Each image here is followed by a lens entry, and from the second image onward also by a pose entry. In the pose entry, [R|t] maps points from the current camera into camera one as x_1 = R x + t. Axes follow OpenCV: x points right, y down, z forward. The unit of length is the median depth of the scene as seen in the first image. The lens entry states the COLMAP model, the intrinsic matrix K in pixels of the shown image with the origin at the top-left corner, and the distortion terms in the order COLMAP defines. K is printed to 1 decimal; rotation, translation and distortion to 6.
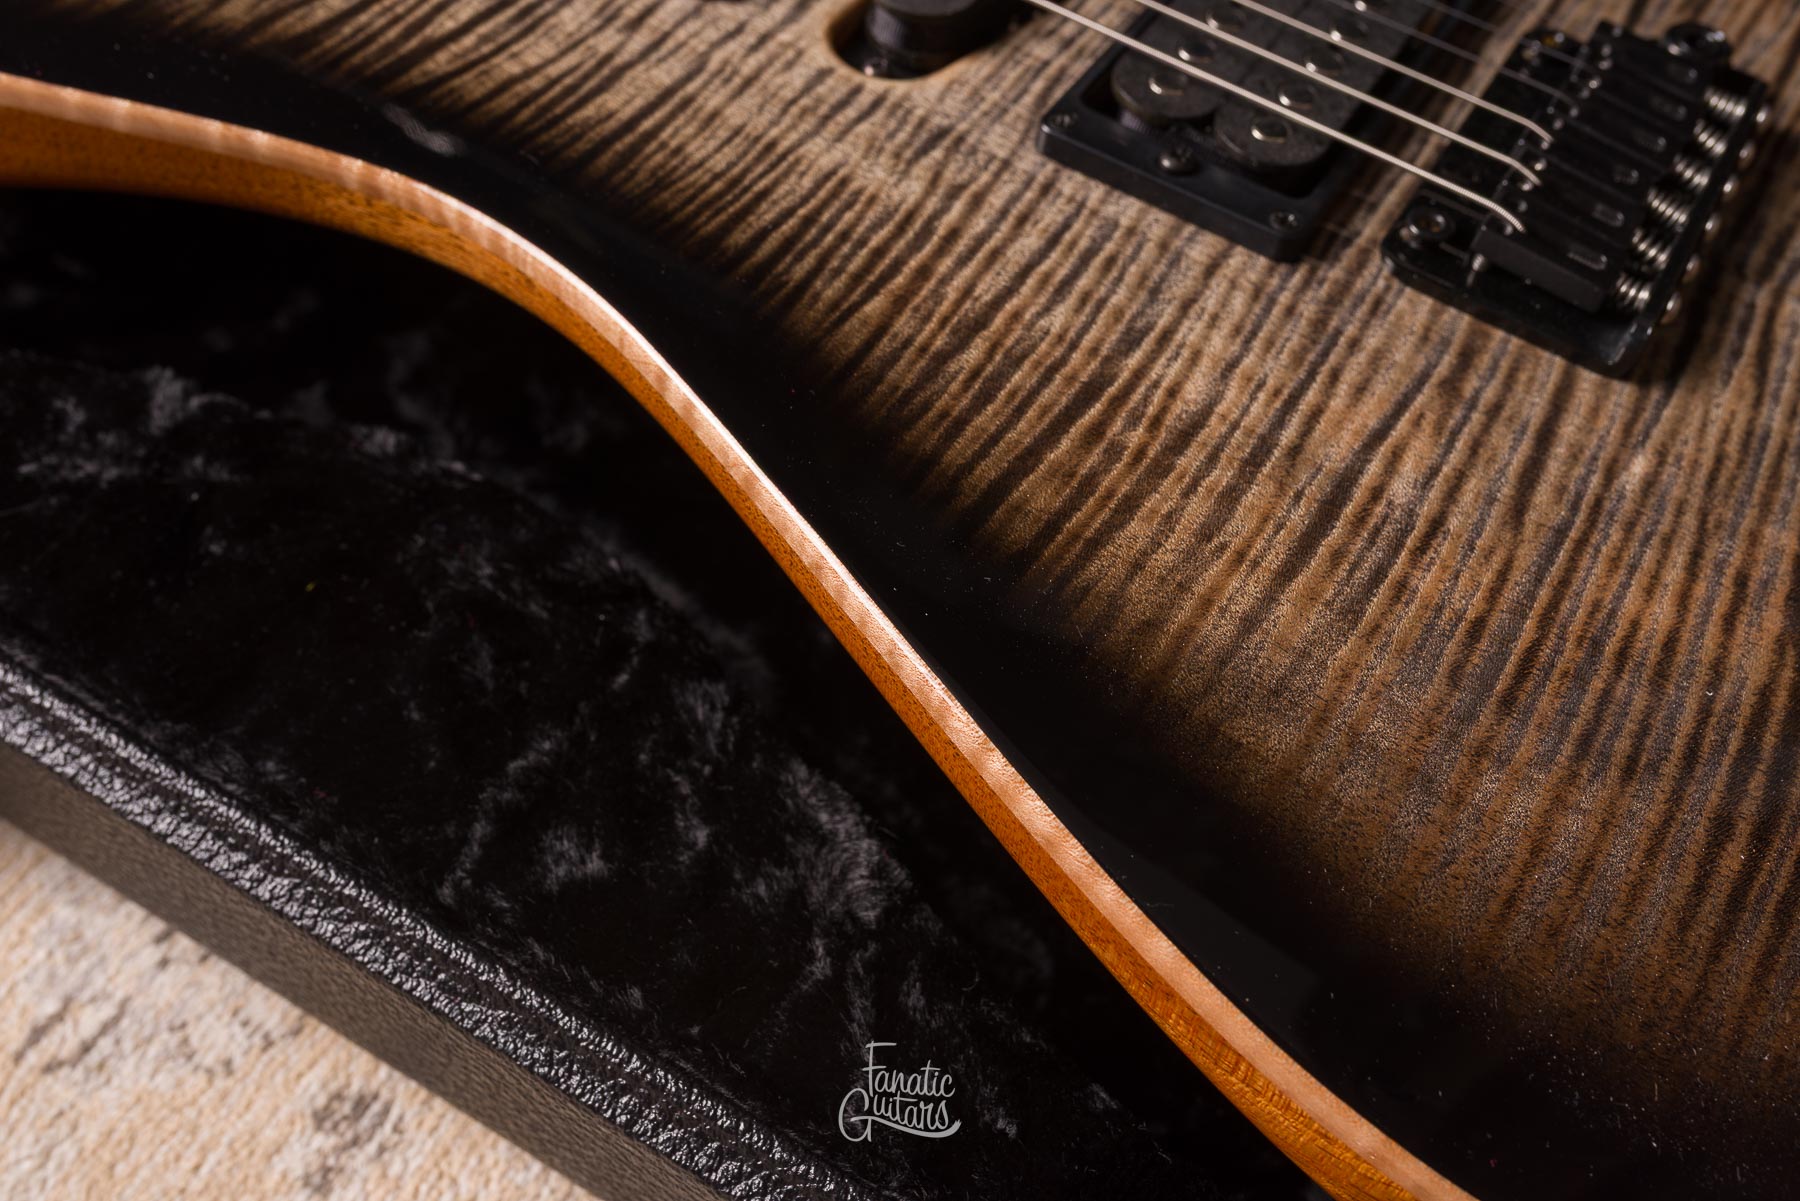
lens RADIAL K [[1836.9, 0, 934.4], [0, 1836.9, 611.5], [0, 0, 1]] dist [0.003937, 0.000000]
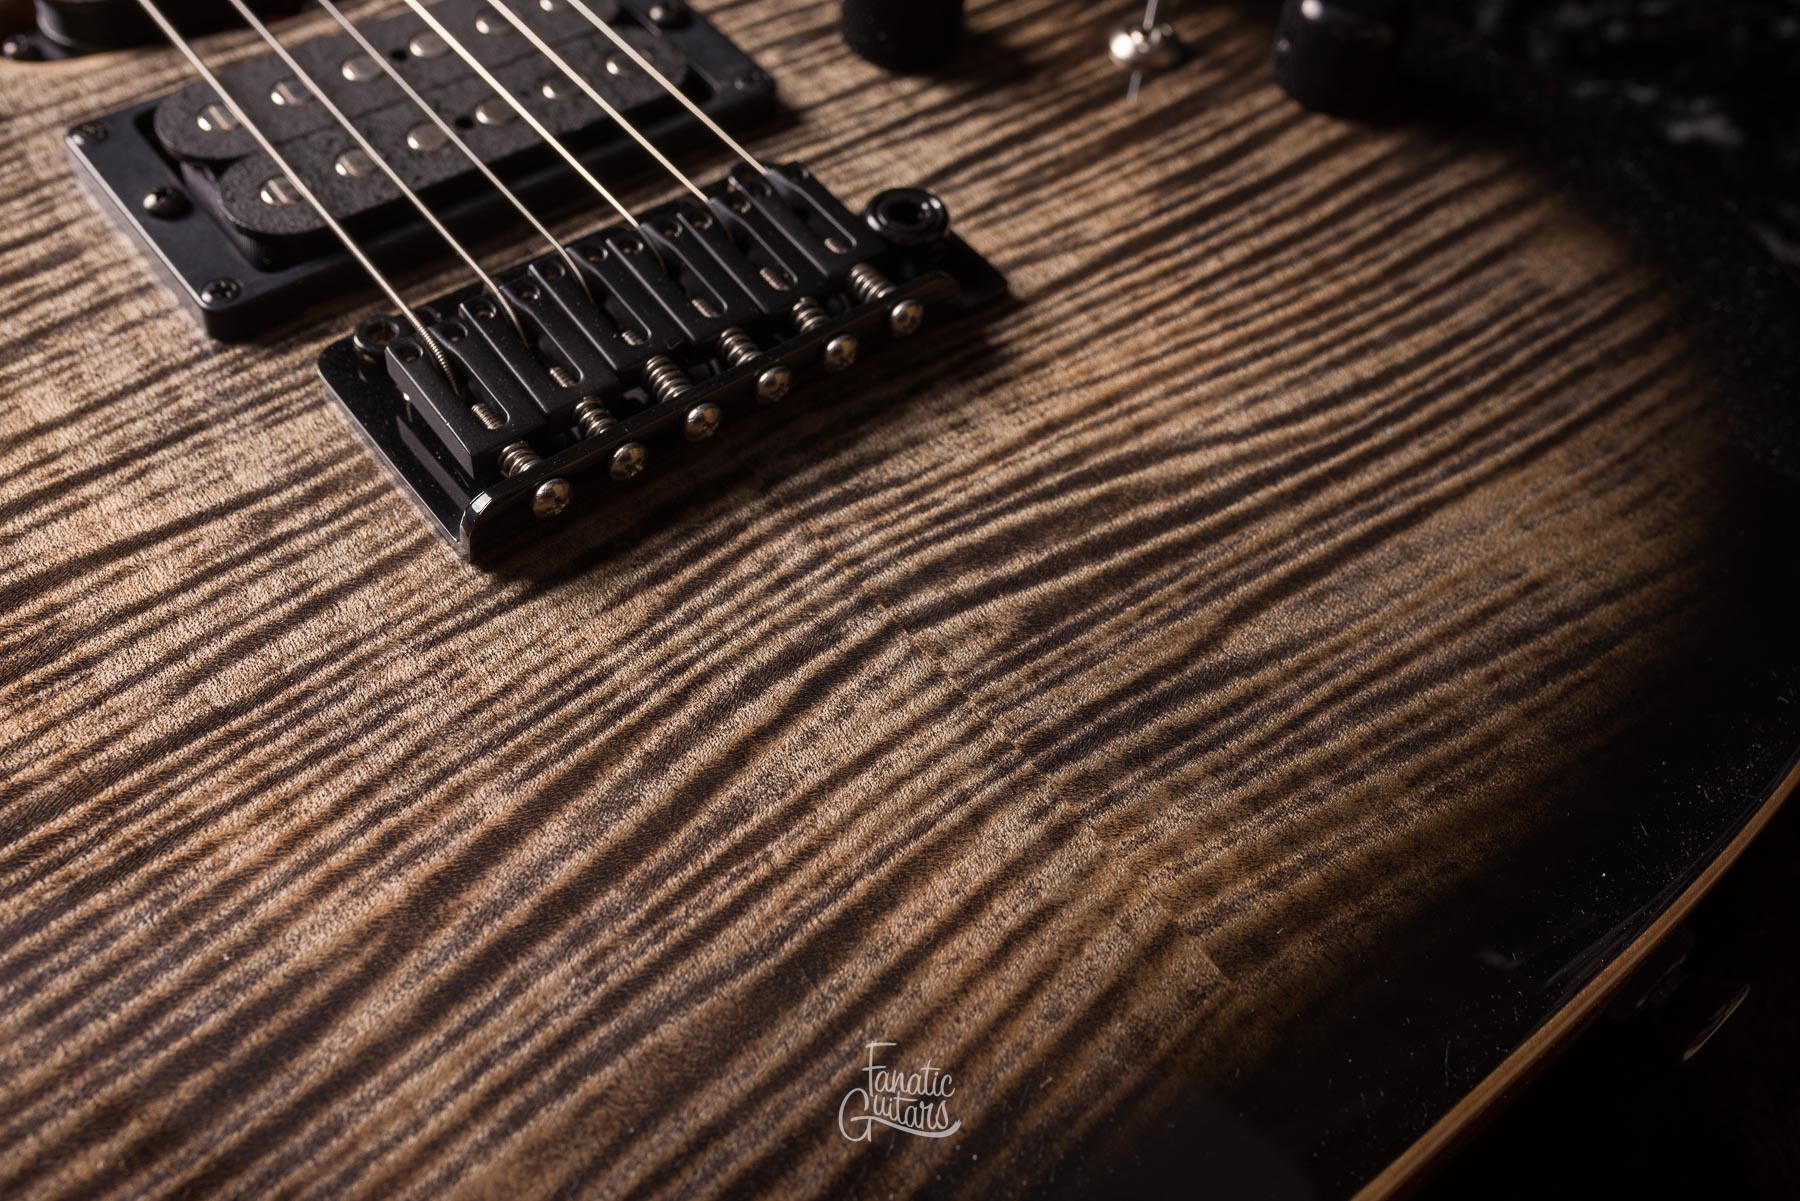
lens RADIAL K [[1836.9, 0, 938.0], [0, 1836.9, 653.8], [0, 0, 1]] dist [0.003937, 0.000000]
pose [[0.936162, 0.262479, -0.233893, 0.760517], [-0.270618, 0.962683, -0.002811, -0.141906], [0.224427, 0.065927, 0.972258, 0.266144]]
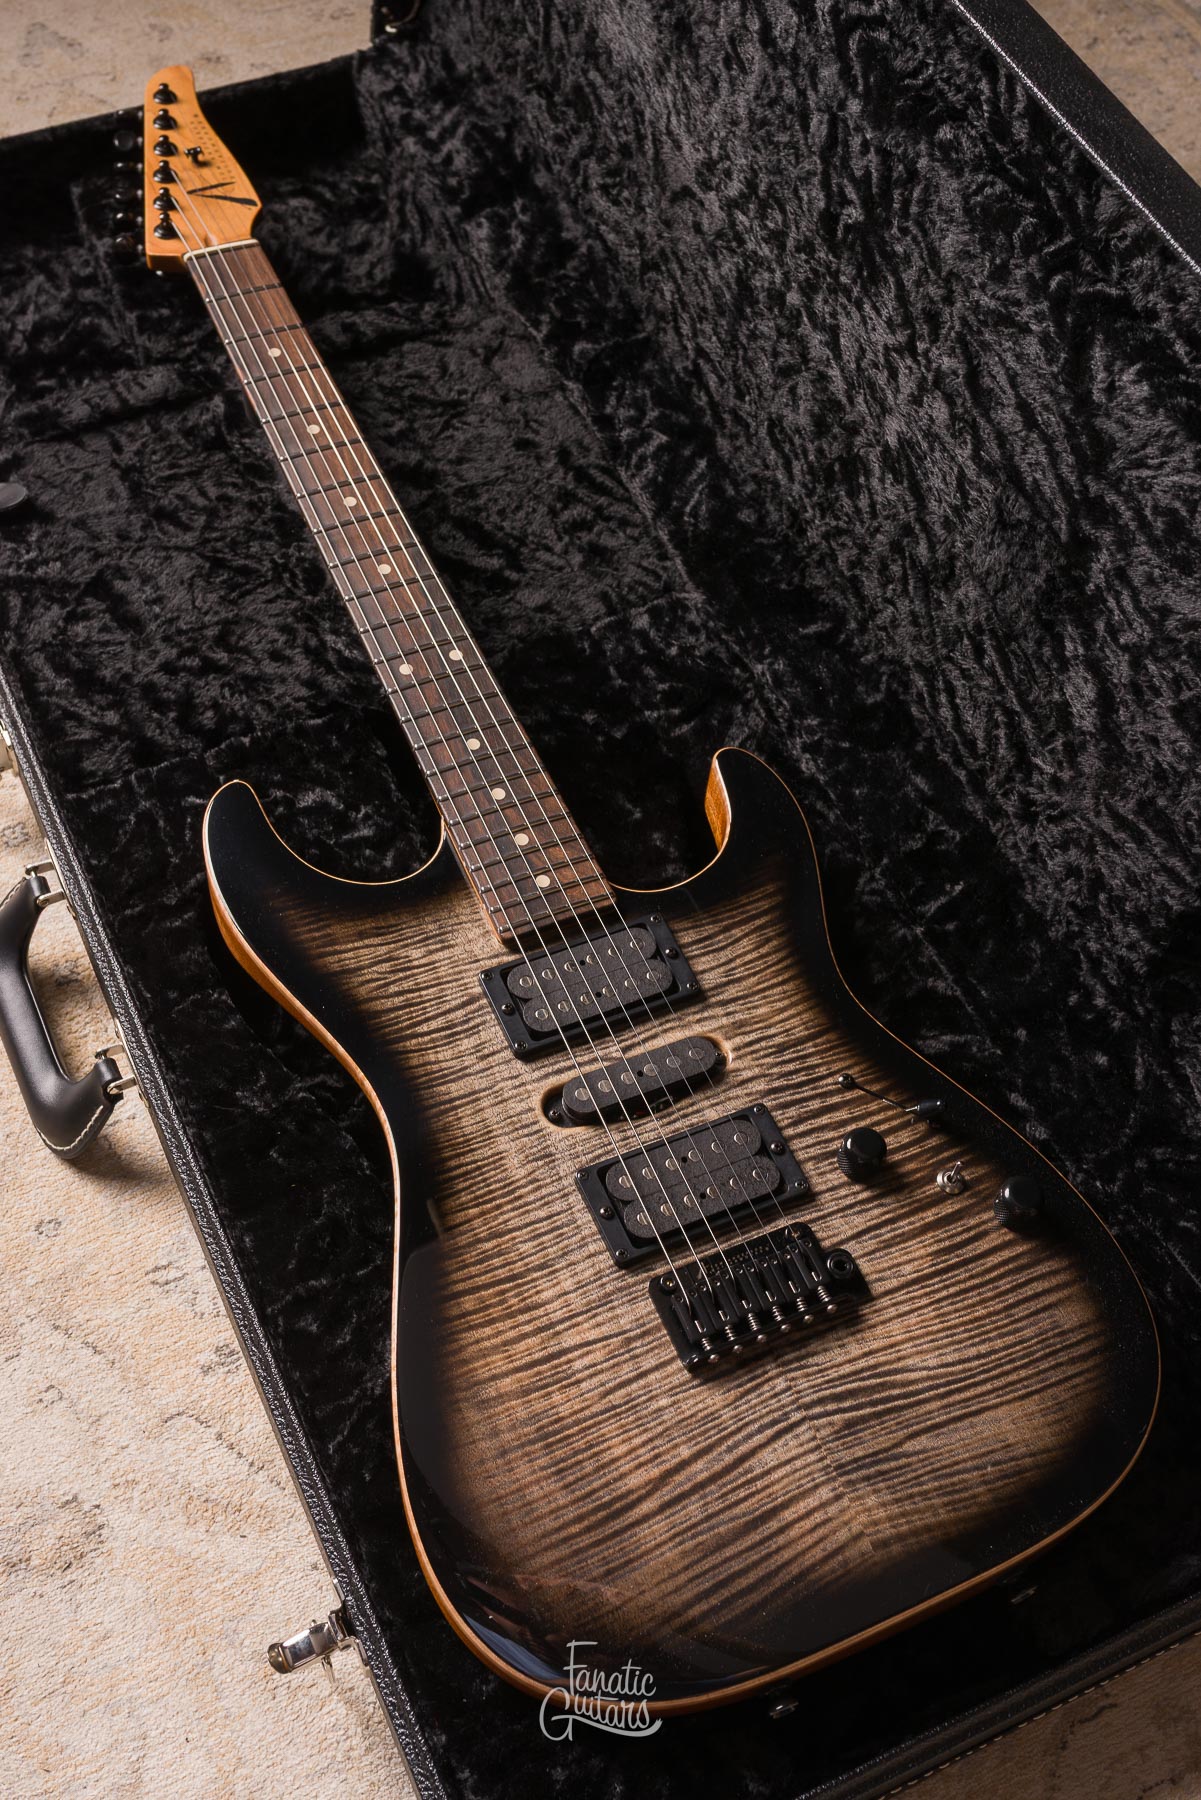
lens RADIAL K [[2193.8, 0, 577.7], [0, 2193.8, 889.7], [0, 0, 1]] dist [0.005427, 0.000000]
pose [[0.814254, 0.456181, -0.359011, 1.080626], [-0.452269, 0.886221, 0.100319, -1.008351], [0.363927, 0.080685, 0.927926, -2.125012]]
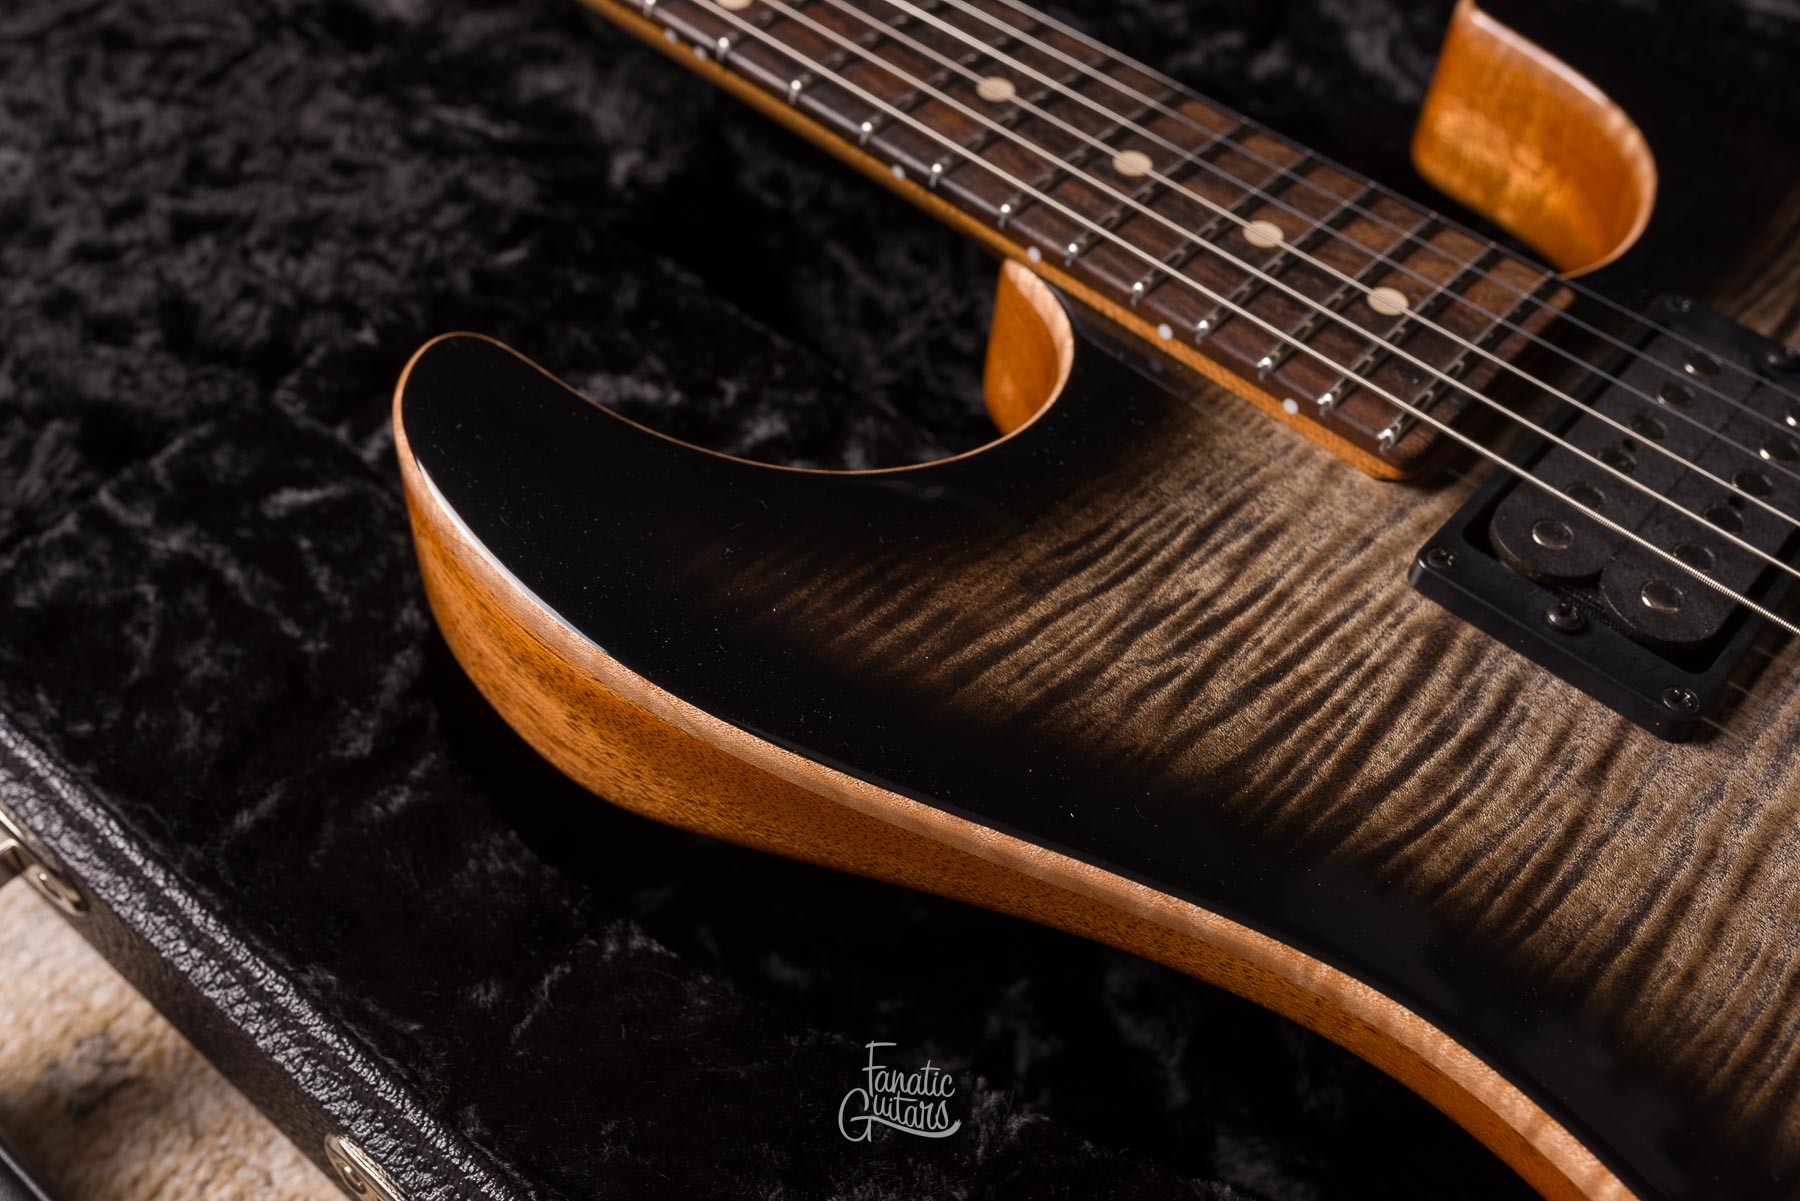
lens RADIAL K [[1836.9, 0, 913.2], [0, 1836.9, 614.8], [0, 0, 1]] dist [0.003937, 0.000000]
pose [[0.986276, 0.110223, -0.122925, -0.415797], [-0.119498, 0.990307, -0.070804, -0.323488], [0.113929, 0.084521, 0.989887, 0.126477]]
